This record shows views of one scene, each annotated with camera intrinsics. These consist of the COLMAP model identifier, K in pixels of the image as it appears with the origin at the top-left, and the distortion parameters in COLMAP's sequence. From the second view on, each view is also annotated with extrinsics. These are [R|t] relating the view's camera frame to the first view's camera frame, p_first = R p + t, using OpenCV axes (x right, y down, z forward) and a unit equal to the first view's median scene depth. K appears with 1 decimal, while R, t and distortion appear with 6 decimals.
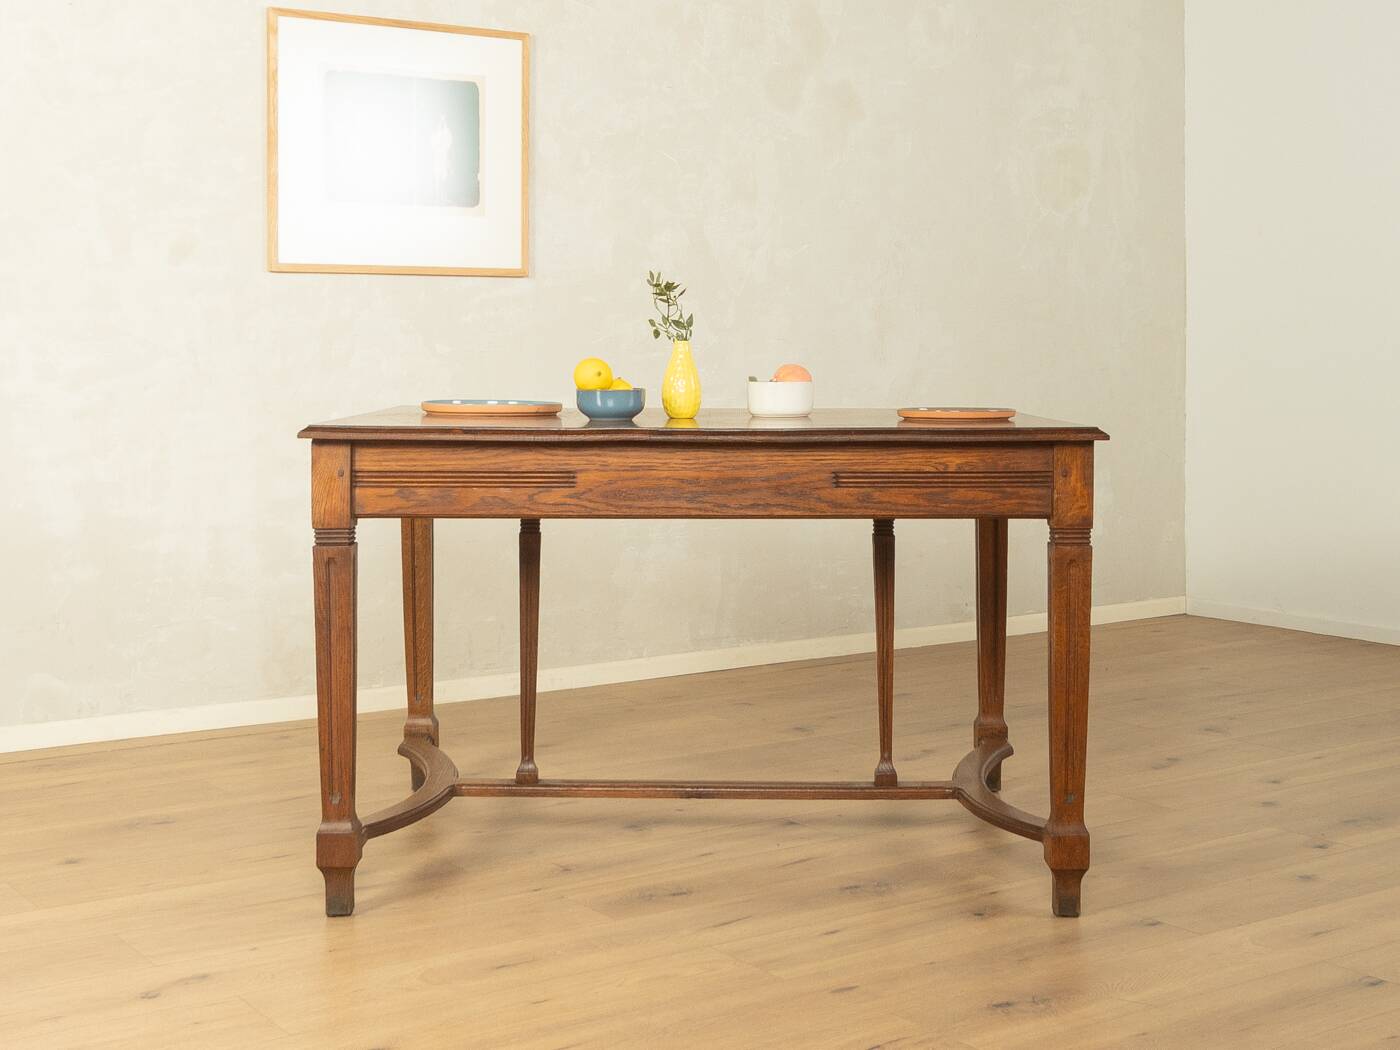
lens RADIAL K [[1962.4, 0, 697.3], [0, 1962.4, 377.6], [0, 0, 1]] dist [0.008858, 0.003047]
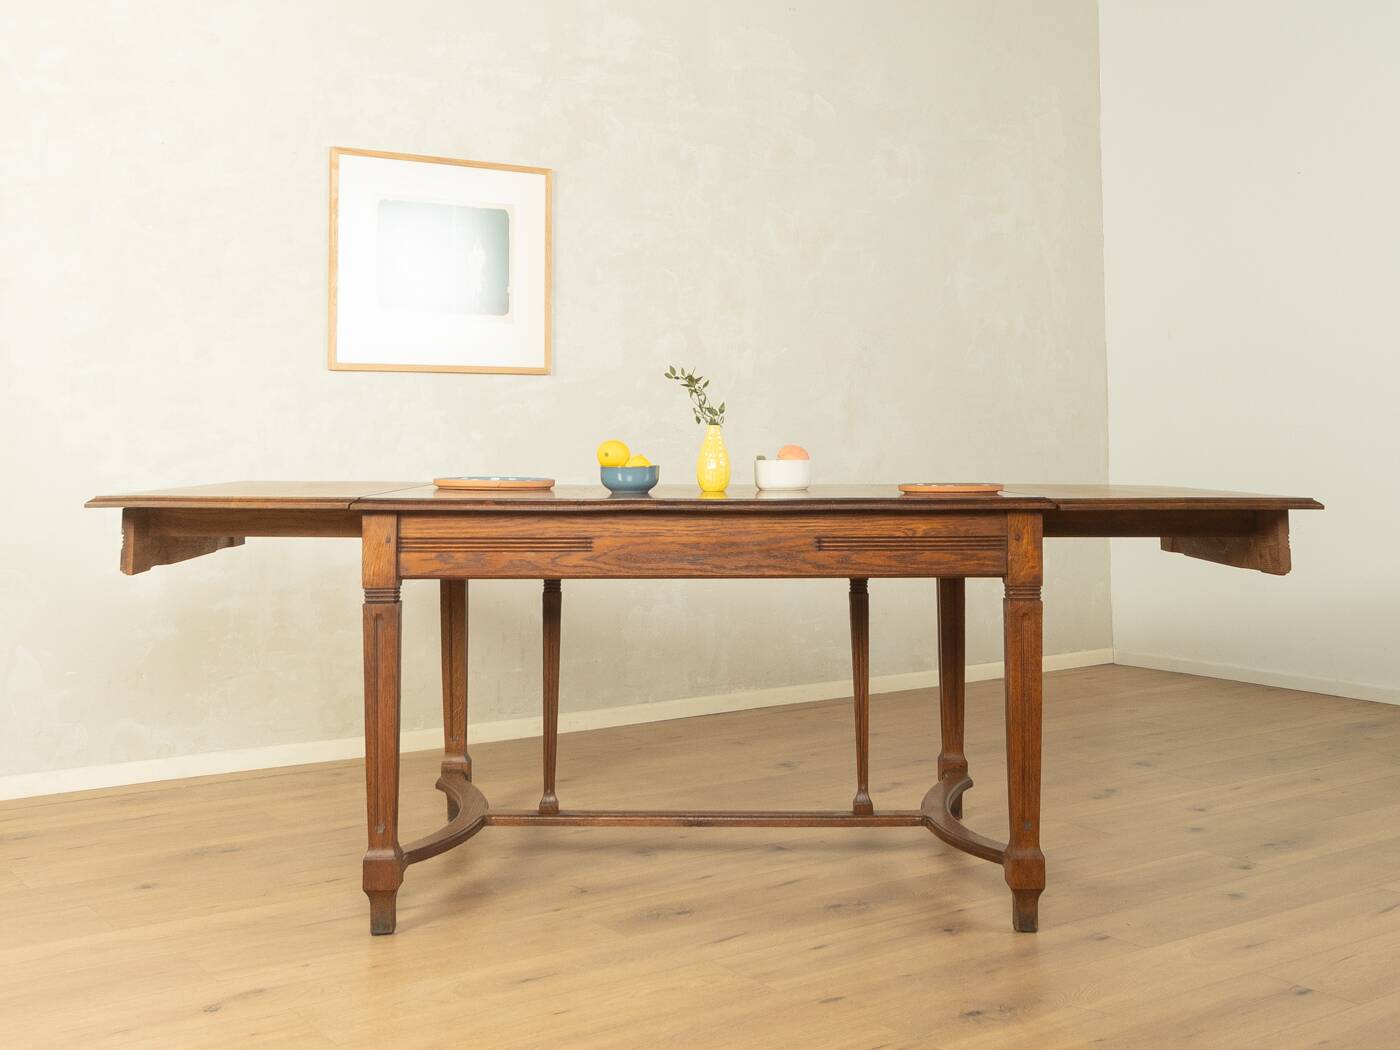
lens RADIAL K [[1640.6, 0, 697.6], [0, 1640.6, 349.5], [0, 0, 1]] dist [0.016524, -0.007775]
pose [[0.999982, -0.003217, 0.005079, -0.004829], [0.003571, 0.997444, -0.071358, 0.006752], [-0.004837, 0.071375, 0.997438, 0.032138]]
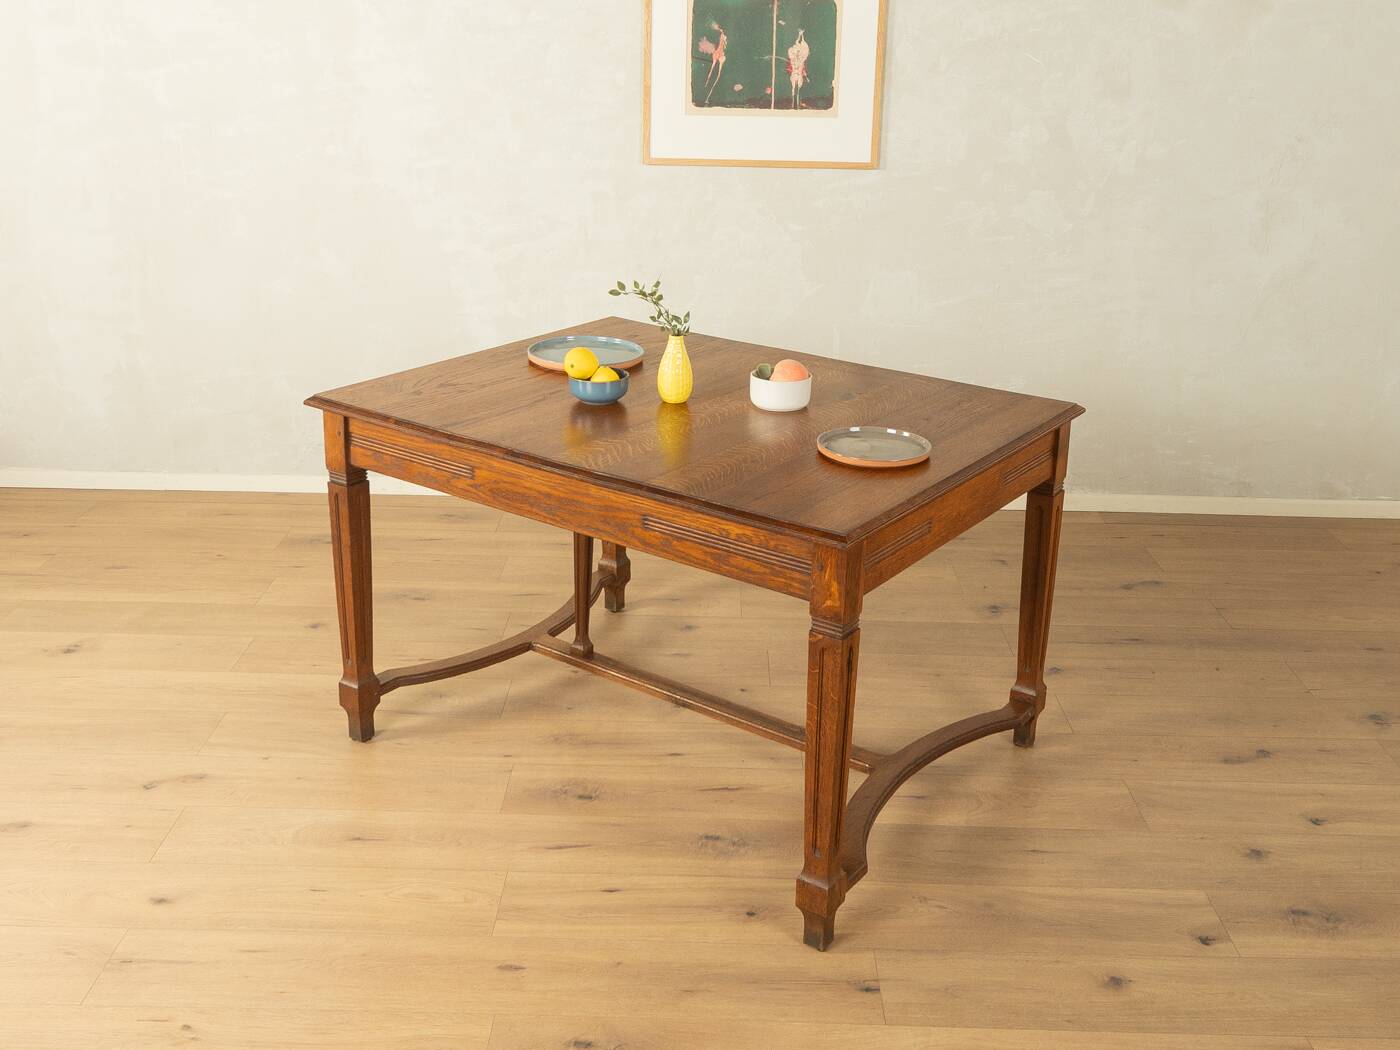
lens RADIAL K [[1424.6, 0, 696.2], [0, 1424.6, 383.4], [0, 0, 1]] dist [0.008566, -0.001953]
pose [[0.815605, 0.167061, -0.553967, 0.520101], [-0.030832, 0.968599, 0.246709, -0.219631], [0.577787, -0.184137, 0.795145, 0.394506]]
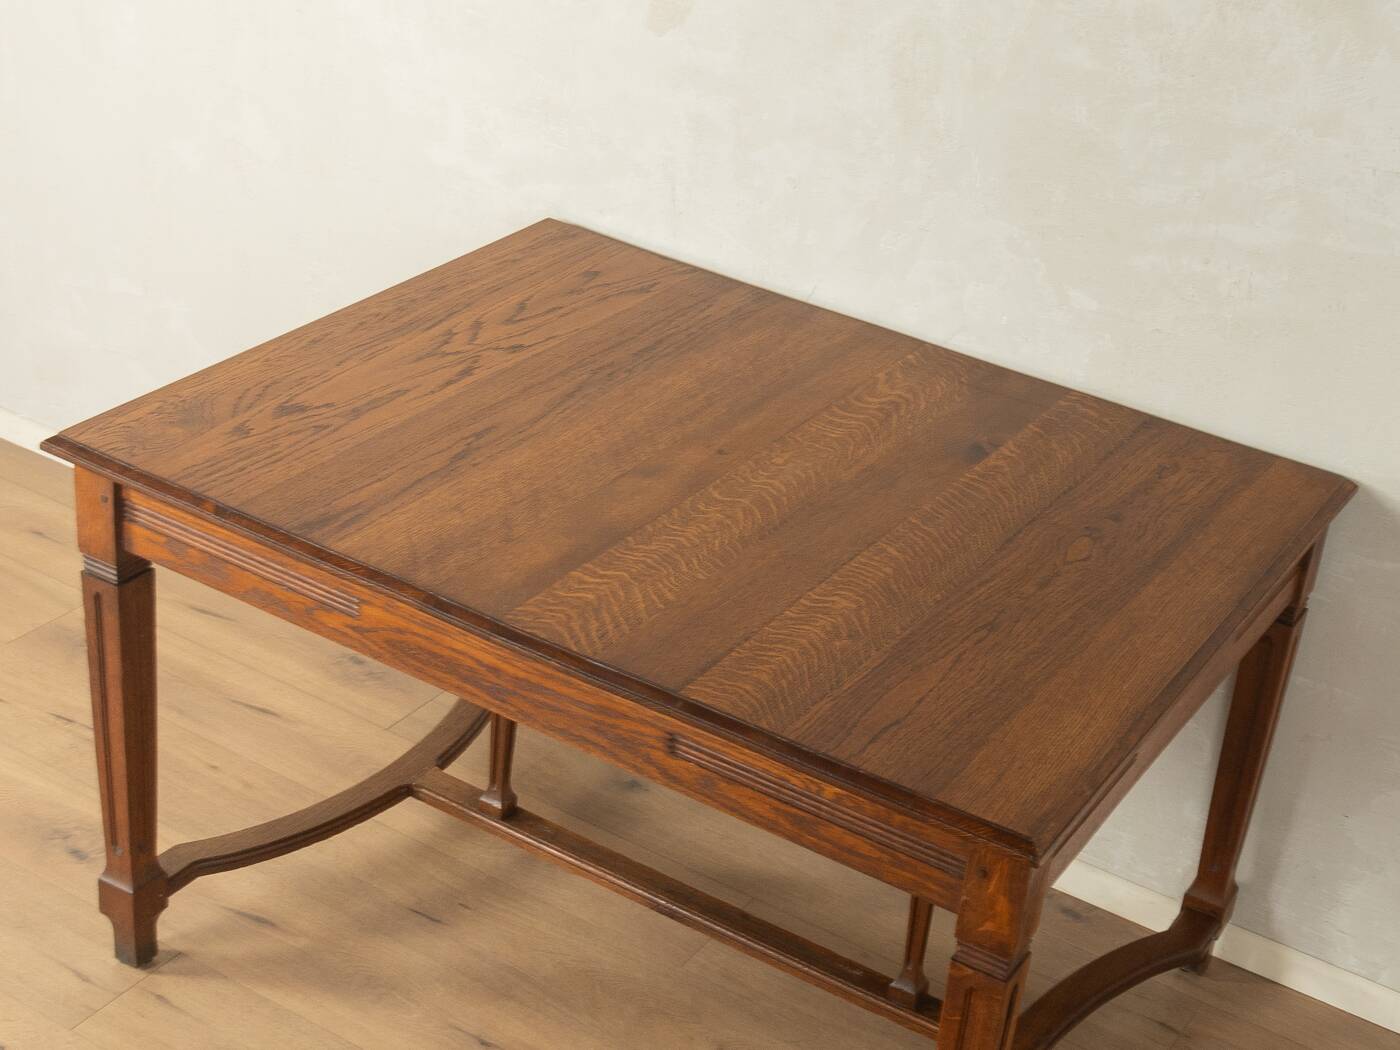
lens RADIAL K [[2226.0, 0, 783.4], [0, 2226.0, 519.5], [0, 0, 1]] dist [0.012020, 0.025470]
pose [[0.862804, 0.315441, -0.395053, 0.368706], [-0.114040, 0.882751, 0.455792, -0.352280], [0.492508, -0.348207, 0.797613, 0.453461]]
